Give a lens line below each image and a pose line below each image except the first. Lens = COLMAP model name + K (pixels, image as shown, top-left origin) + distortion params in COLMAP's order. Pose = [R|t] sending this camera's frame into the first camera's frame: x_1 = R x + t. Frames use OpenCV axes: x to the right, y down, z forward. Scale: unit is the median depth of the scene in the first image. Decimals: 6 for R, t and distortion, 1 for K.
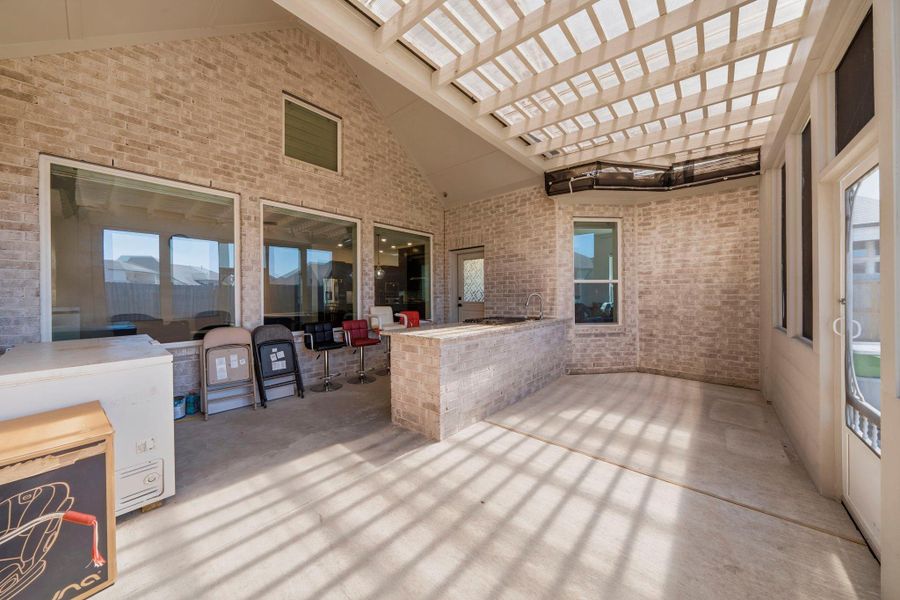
lens RADIAL K [[311.9, 0, 446.6], [0, 311.9, 299.2], [0, 0, 1]] dist [-0.001744, -0.000068]
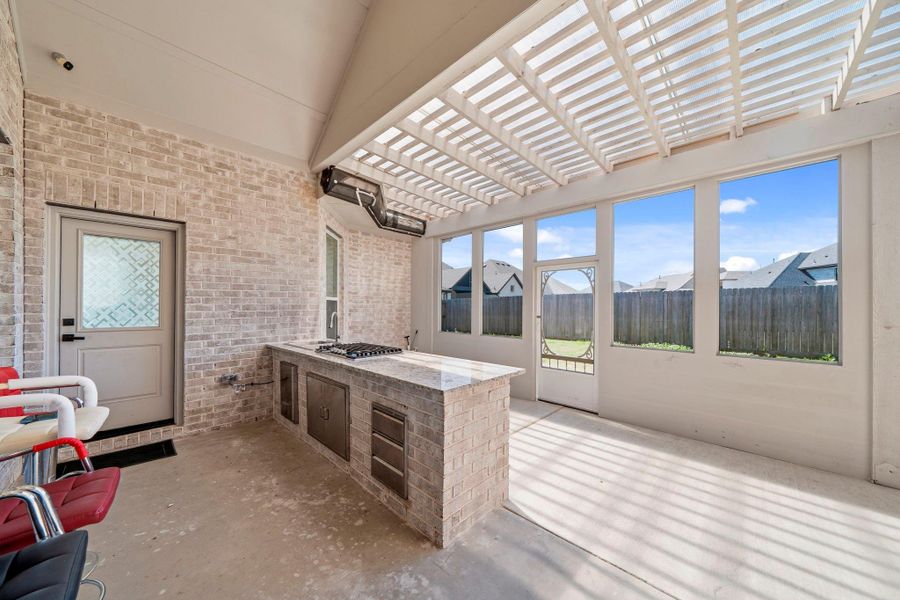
lens RADIAL K [[310.5, 0, 448.8], [0, 310.5, 309.5], [0, 0, 1]] dist [-0.000993, -0.000097]
pose [[0.060401, 0.004212, 0.998165, -0.465908], [0.010118, 0.999937, -0.004832, -0.016703], [-0.998123, 0.010391, 0.060355, 0.618792]]
